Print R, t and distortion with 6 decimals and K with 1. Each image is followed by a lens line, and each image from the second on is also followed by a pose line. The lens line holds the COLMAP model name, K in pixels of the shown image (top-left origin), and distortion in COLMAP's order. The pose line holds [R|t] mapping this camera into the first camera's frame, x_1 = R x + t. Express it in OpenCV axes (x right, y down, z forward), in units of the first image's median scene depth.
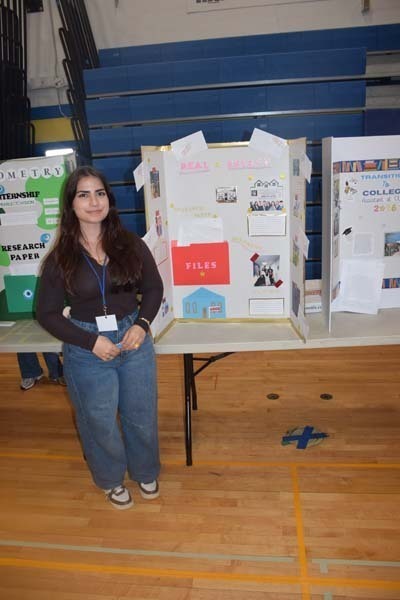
lens RADIAL K [[488.7, 0, 200.0], [0, 488.7, 300.0], [0, 0, 1]] dist [-0.071633, 0.002041]
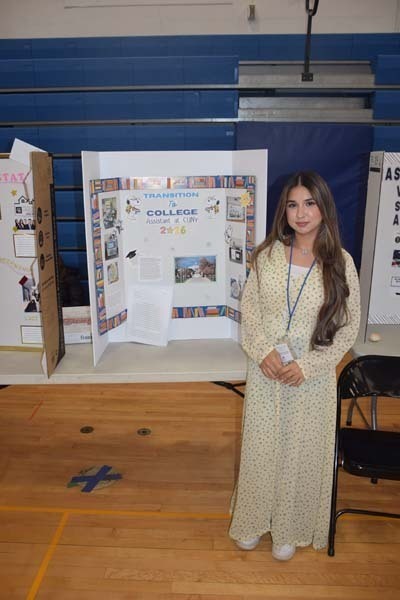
lens RADIAL K [[503.5, 0, 200.0], [0, 503.5, 300.0], [0, 0, 1]] dist [-0.063888, 0.005936]
pose [[0.998416, 0.029793, 0.047722, 0.387628], [-0.028639, 0.999285, -0.024685, -0.036534], [-0.048423, 0.023279, 0.998556, 0.054652]]
